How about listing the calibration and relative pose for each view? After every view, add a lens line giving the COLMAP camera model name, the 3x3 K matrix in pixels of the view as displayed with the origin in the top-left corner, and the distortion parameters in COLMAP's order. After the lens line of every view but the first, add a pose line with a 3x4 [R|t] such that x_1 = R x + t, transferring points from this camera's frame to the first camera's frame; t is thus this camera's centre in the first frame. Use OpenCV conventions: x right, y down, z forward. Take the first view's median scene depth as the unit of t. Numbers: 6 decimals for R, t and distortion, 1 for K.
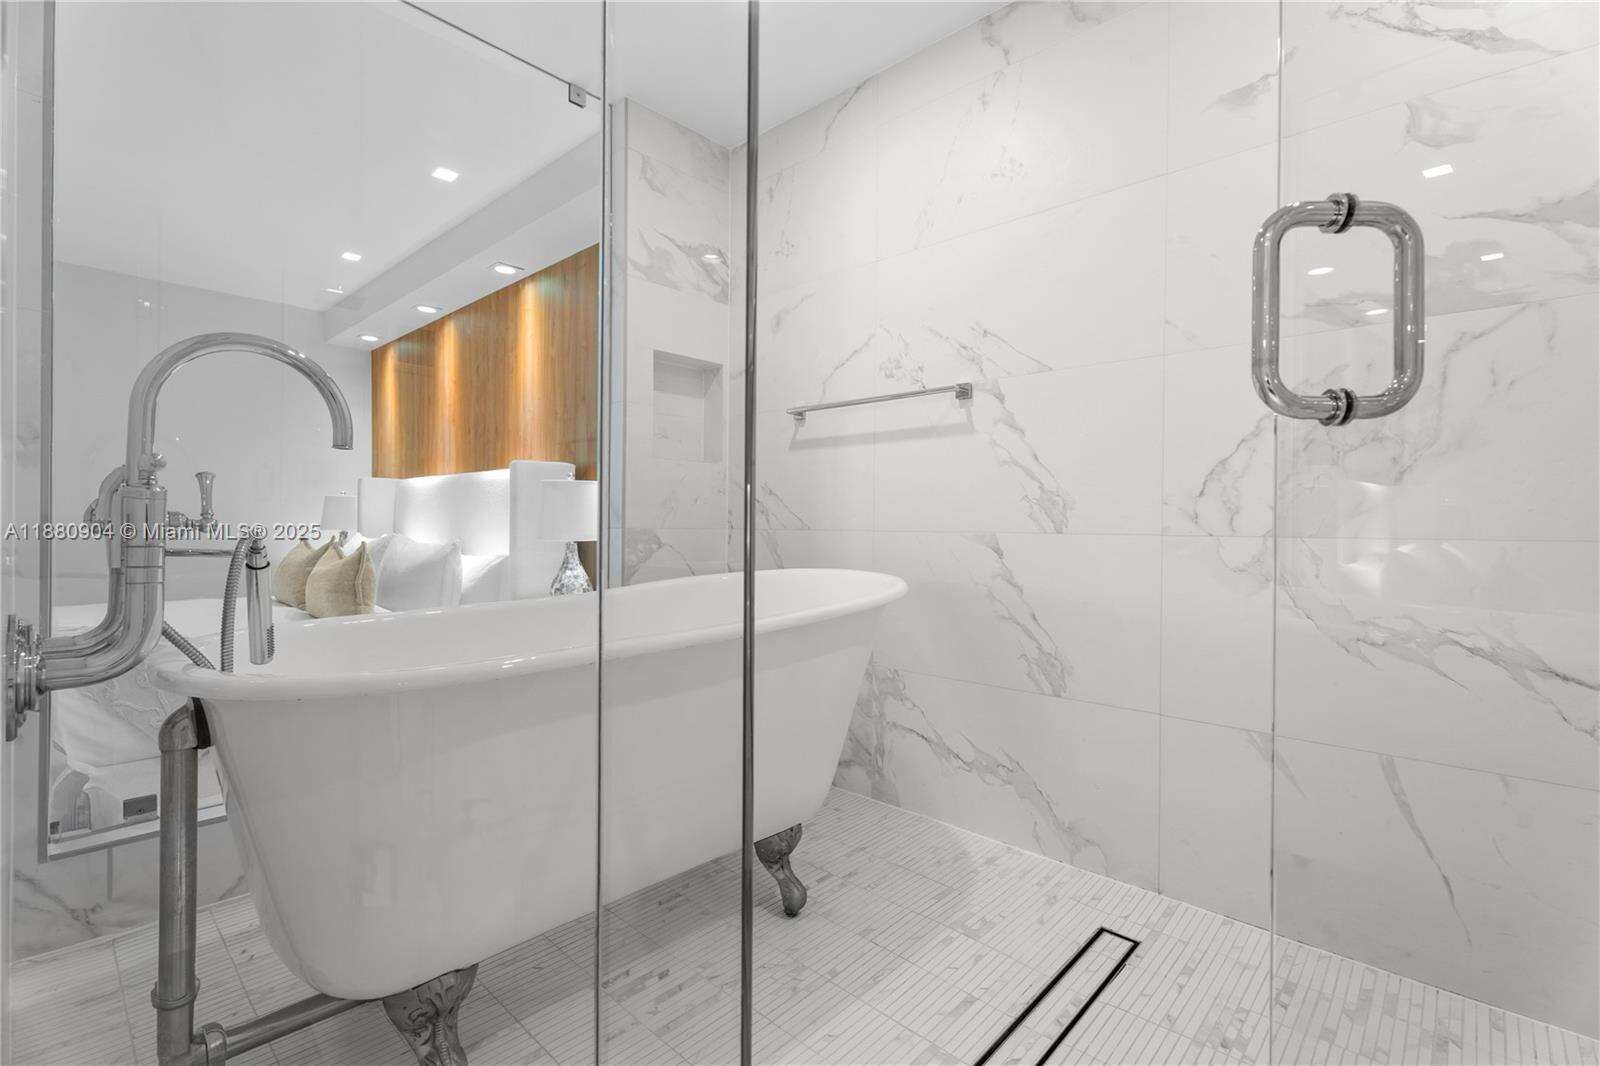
lens RADIAL K [[724.0, 0, 800.4], [0, 724.0, 529.9], [0, 0, 1]] dist [-0.003290, -0.000437]
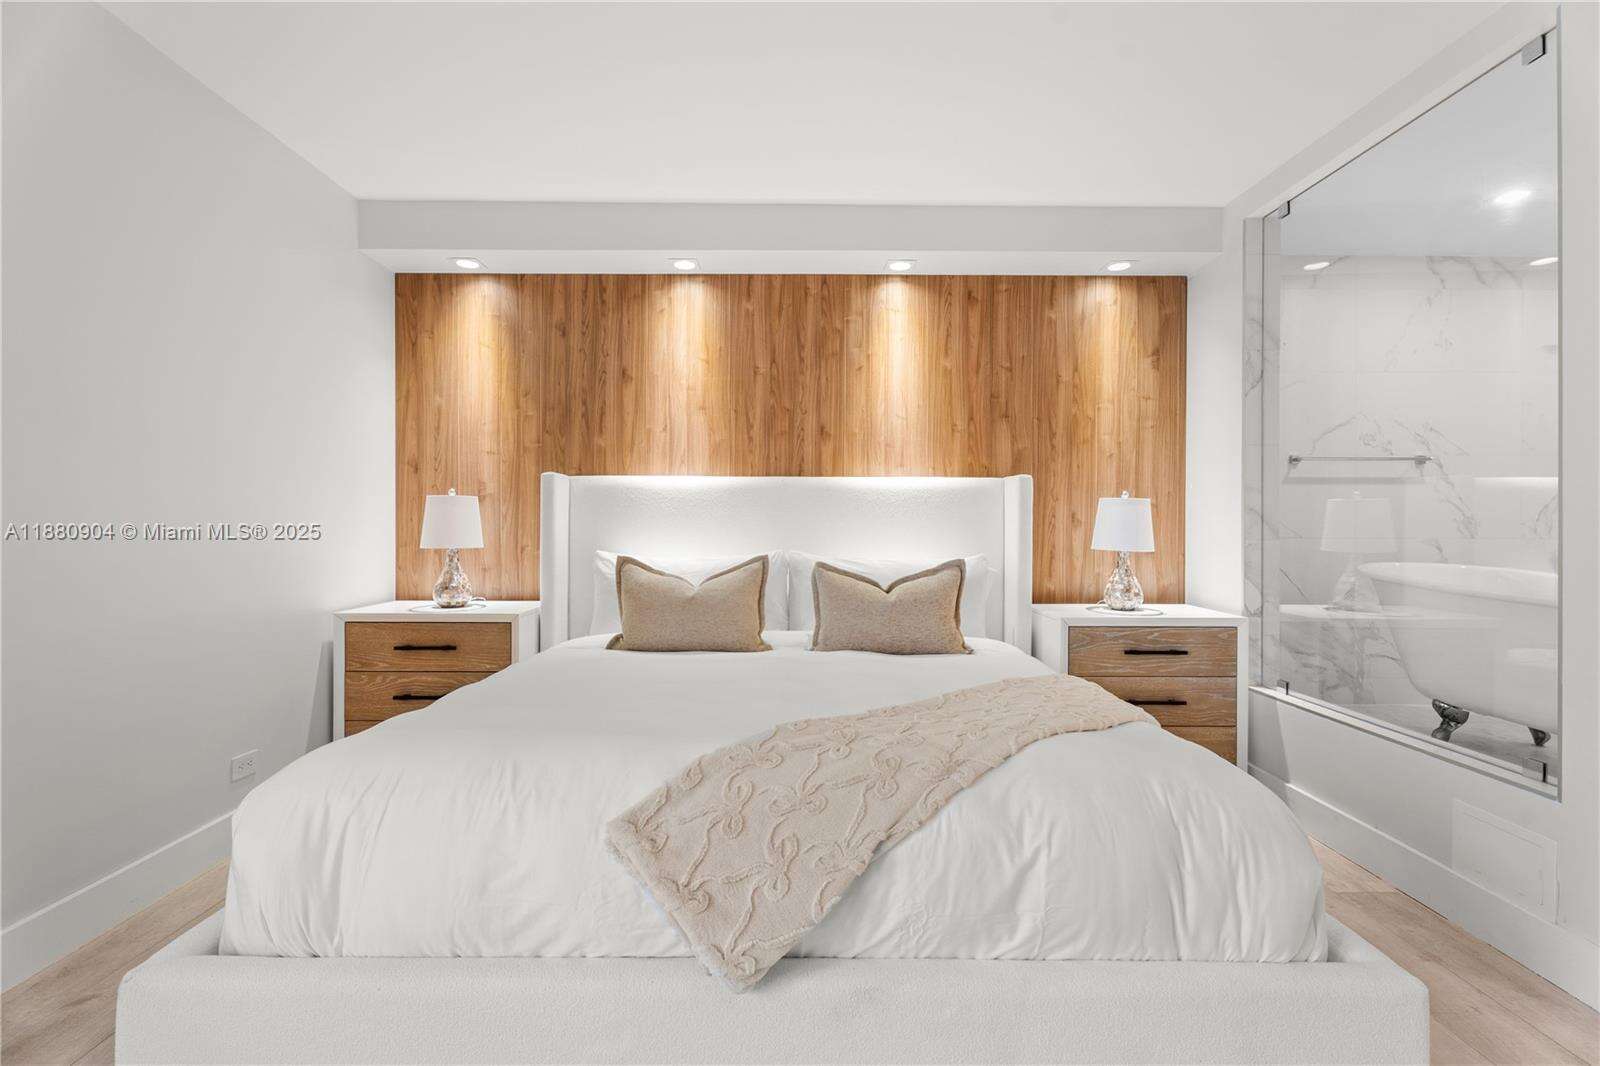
lens RADIAL K [[724.0, 0, 803.9], [0, 724.0, 531.6], [0, 0, 1]] dist [-0.003290, -0.000437]
pose [[0.734433, -0.009266, 0.678618, -1.936647], [0.008646, 0.999953, 0.004296, -0.032057], [-0.678626, 0.002712, 0.734479, 0.663272]]
